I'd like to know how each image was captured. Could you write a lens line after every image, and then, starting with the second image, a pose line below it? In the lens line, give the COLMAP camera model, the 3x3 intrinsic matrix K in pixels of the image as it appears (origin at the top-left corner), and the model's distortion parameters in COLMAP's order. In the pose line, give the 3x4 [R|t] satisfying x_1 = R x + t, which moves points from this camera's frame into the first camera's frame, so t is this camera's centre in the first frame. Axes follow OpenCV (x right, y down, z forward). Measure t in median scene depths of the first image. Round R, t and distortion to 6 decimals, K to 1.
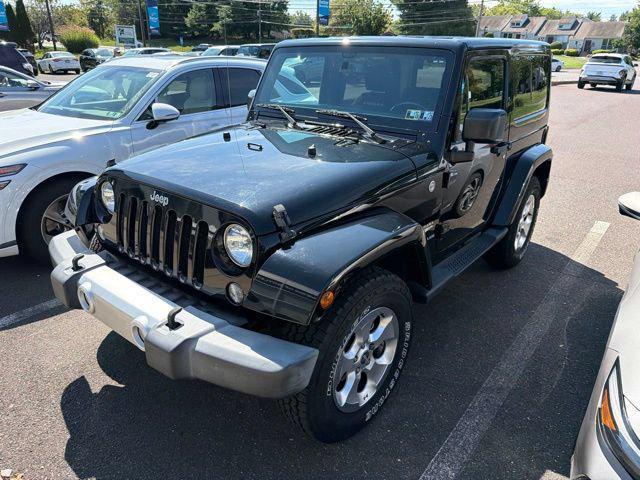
lens RADIAL K [[455.8, 0, 316.3], [0, 455.8, 242.5], [0, 0, 1]] dist [0.033680, -0.041770]
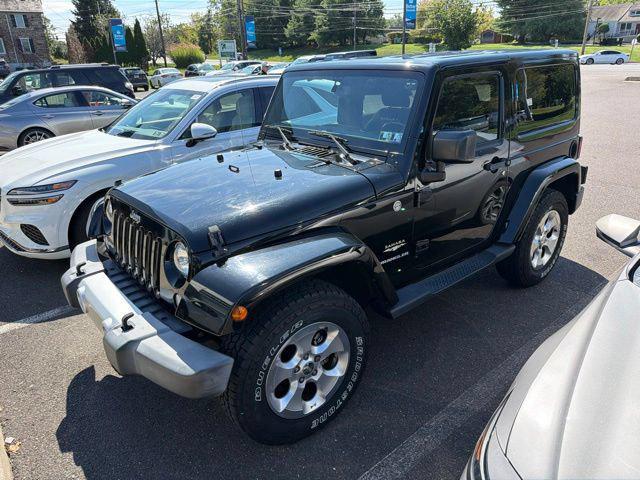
lens RADIAL K [[455.7, 0, 320.7], [0, 455.7, 238.5], [0, 0, 1]] dist [0.036541, -0.048033]
pose [[0.981362, 0.023439, -0.190731, 0.279319], [-0.026469, 0.999560, -0.013359, -0.031423], [0.190334, 0.018158, 0.981551, -0.038755]]
